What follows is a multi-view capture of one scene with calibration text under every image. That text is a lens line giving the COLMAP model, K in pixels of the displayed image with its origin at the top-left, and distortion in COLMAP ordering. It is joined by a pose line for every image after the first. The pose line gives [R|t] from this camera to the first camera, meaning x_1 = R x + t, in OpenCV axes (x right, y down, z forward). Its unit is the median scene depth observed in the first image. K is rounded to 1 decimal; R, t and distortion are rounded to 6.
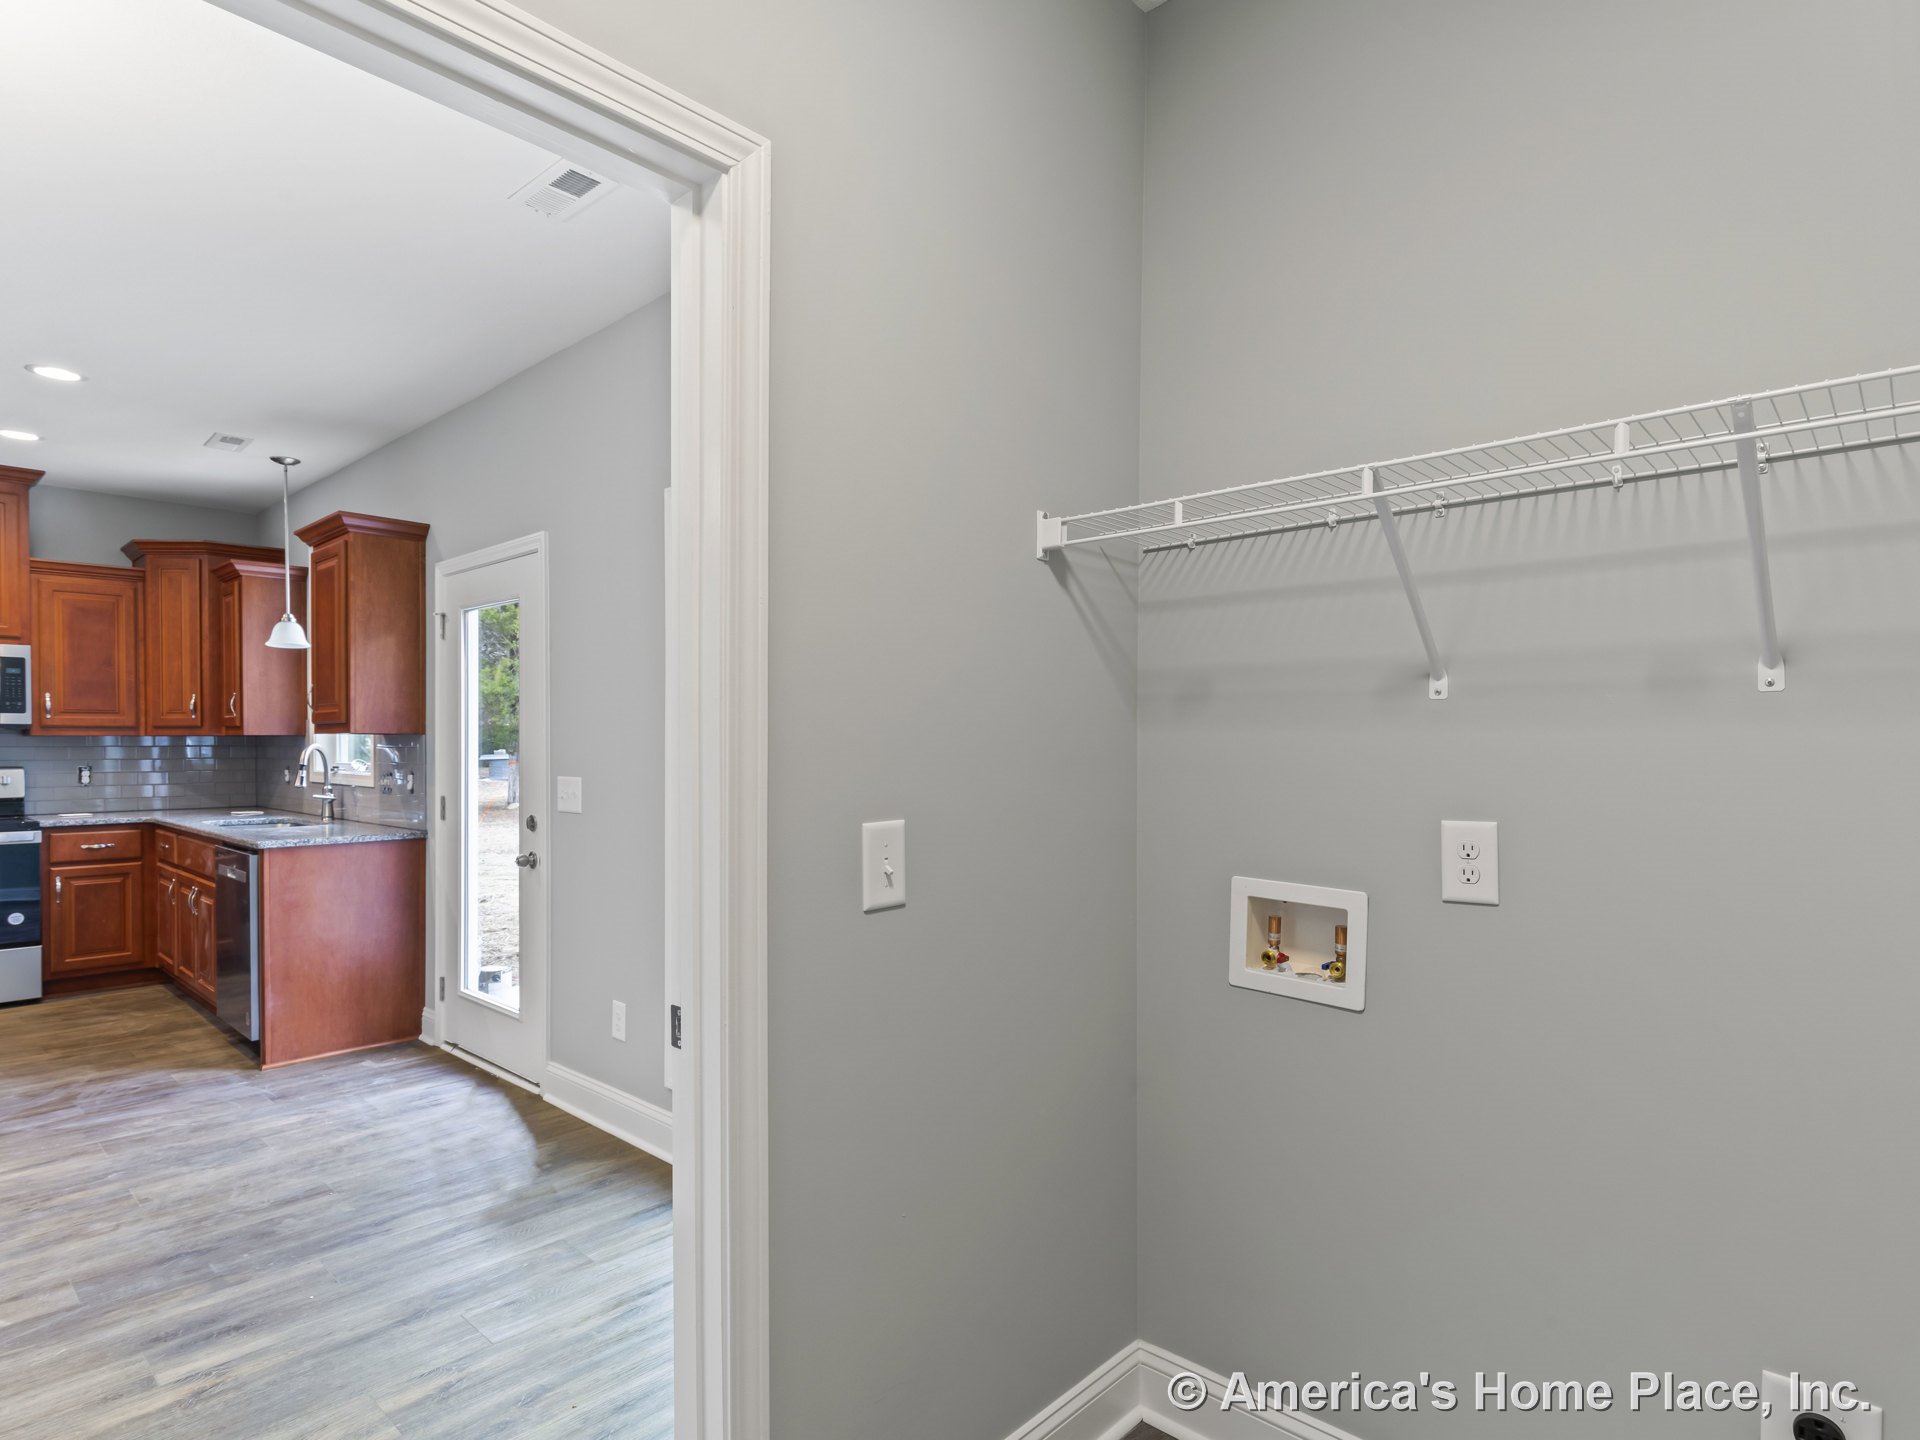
lens RADIAL K [[1038.7, 0, 959.1], [0, 1038.7, 753.8], [0, 0, 1]] dist [0.001405, 0.000523]
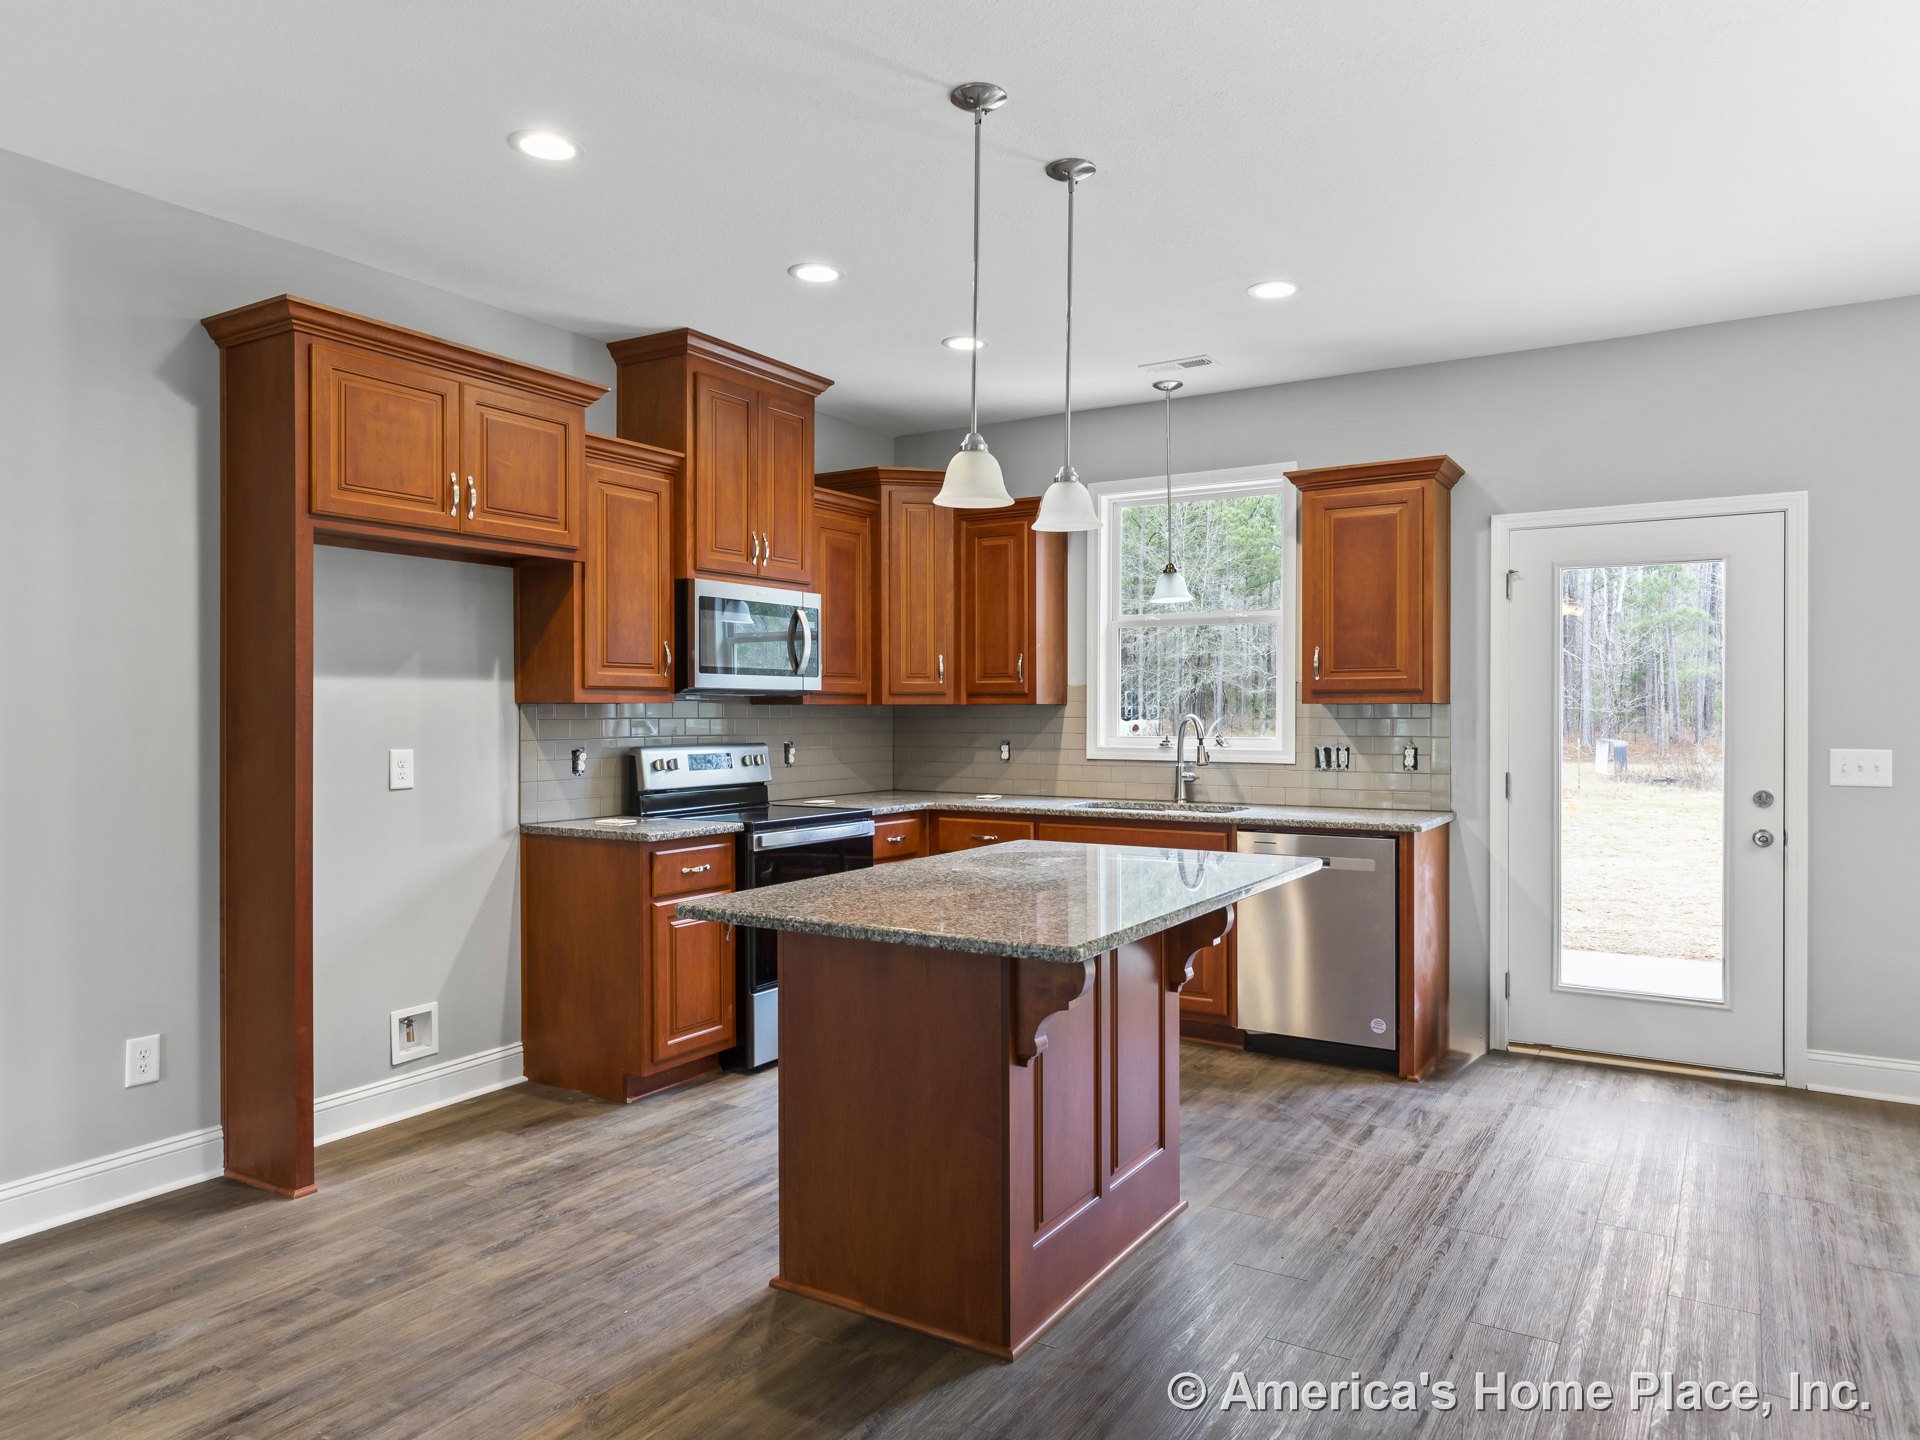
lens RADIAL K [[1252.4, 0, 960.0], [0, 1252.4, 720.0], [0, 0, 1]] dist [-0.002633, -0.000575]
pose [[0.982542, -0.001356, 0.186038, -0.972488], [0.002087, 0.999991, -0.003734, -0.001660], [-0.186032, 0.004057, 0.982535, 0.014856]]
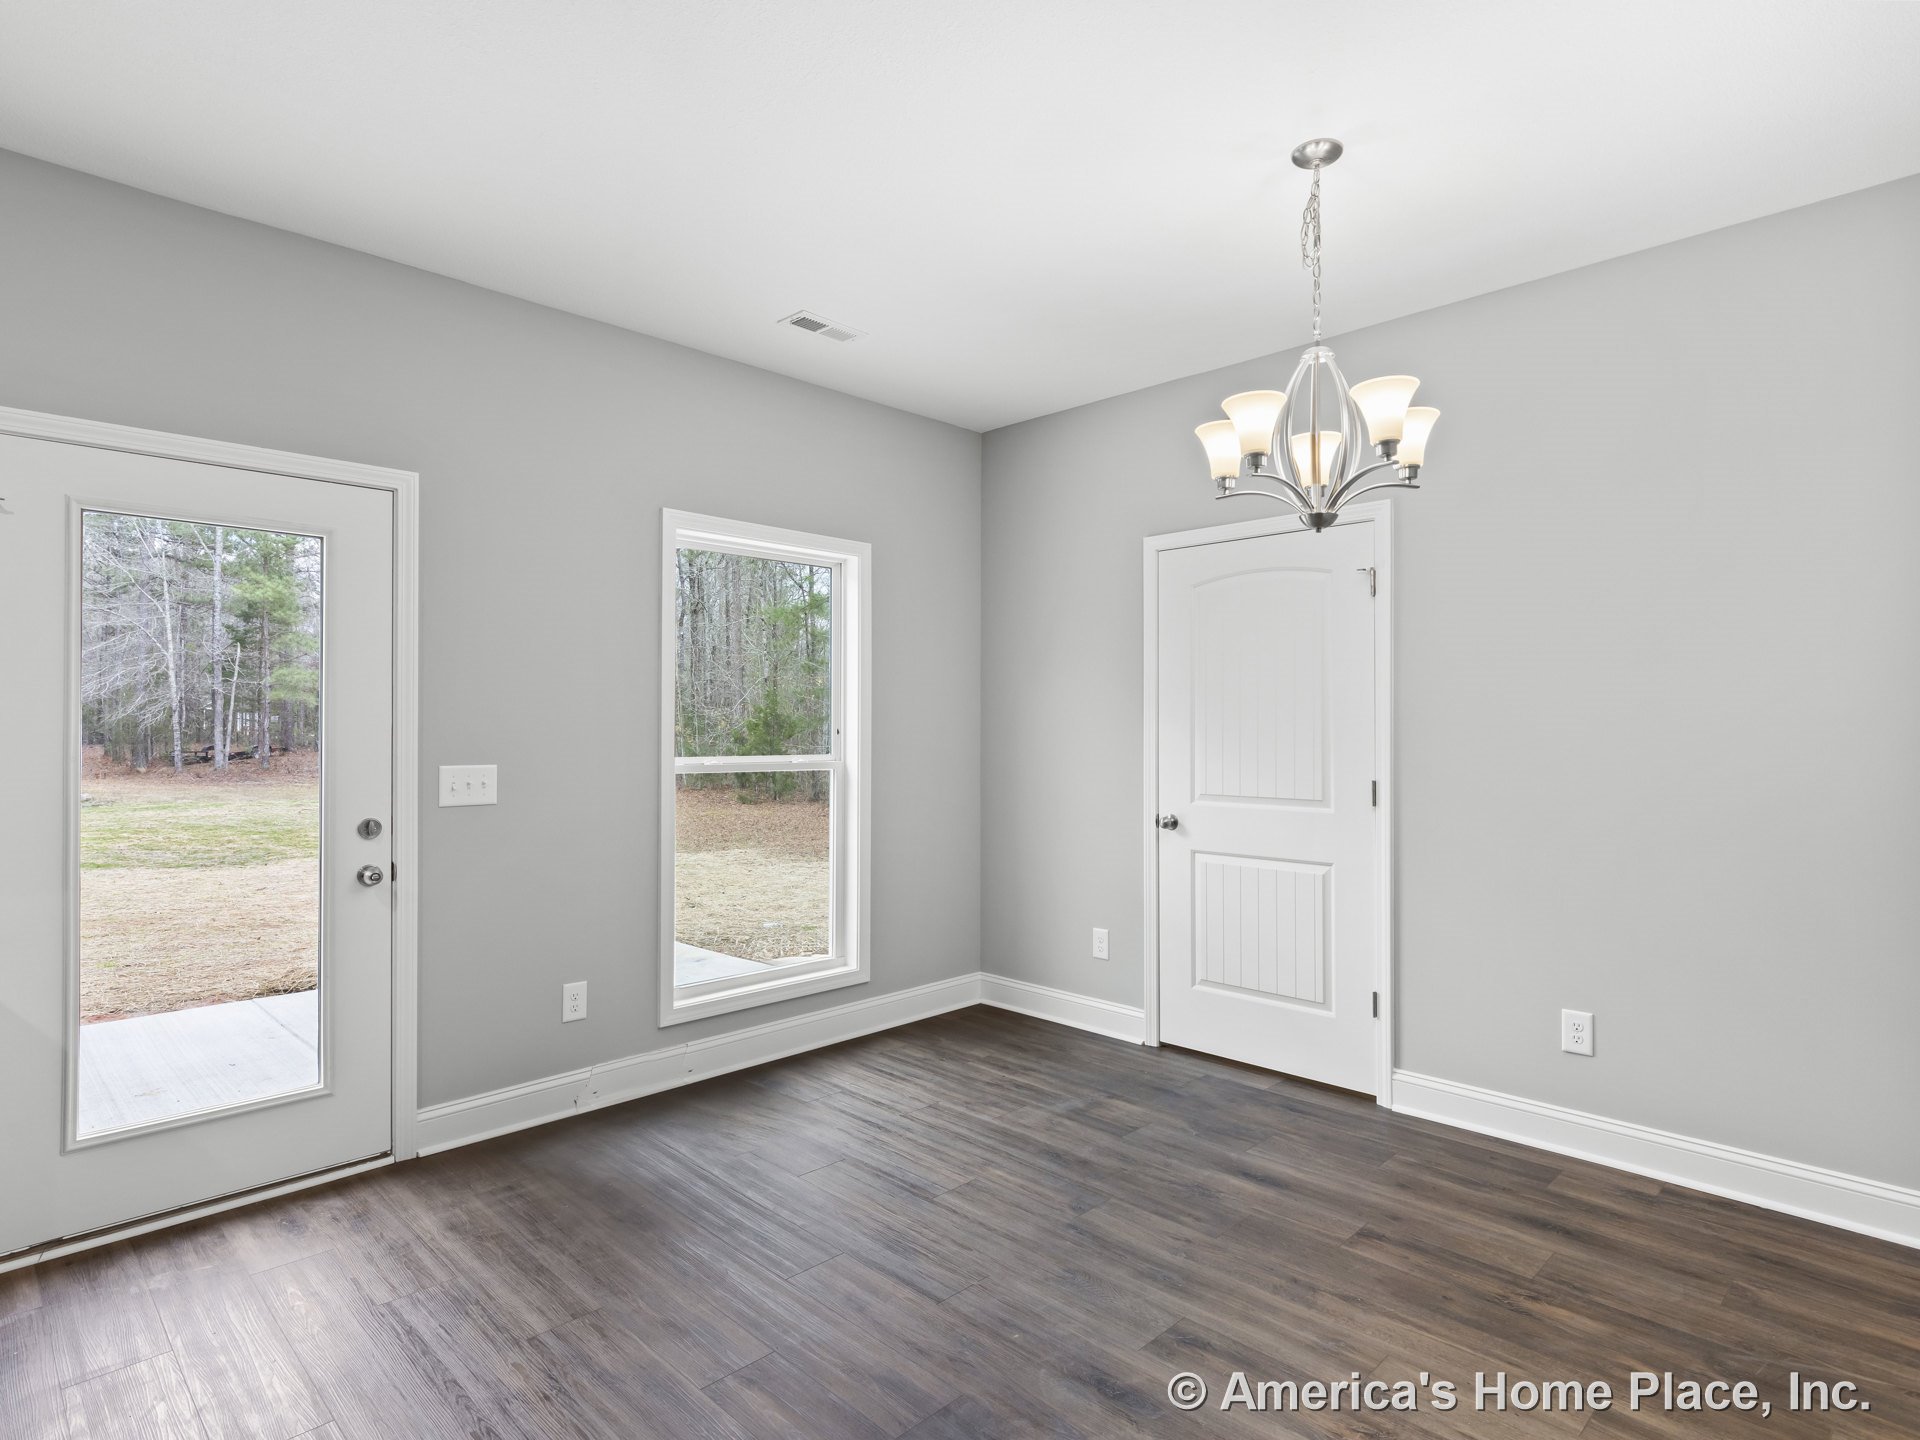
lens RADIAL K [[1034.3, 0, 974.2], [0, 1034.3, 719.5], [0, 0, 1]] dist [-0.000749, 0.000489]
pose [[0.030446, 0.006684, 0.999514, -0.859702], [0.009121, 0.999934, -0.006965, -0.004827], [-0.999495, 0.009328, 0.030383, 0.375098]]
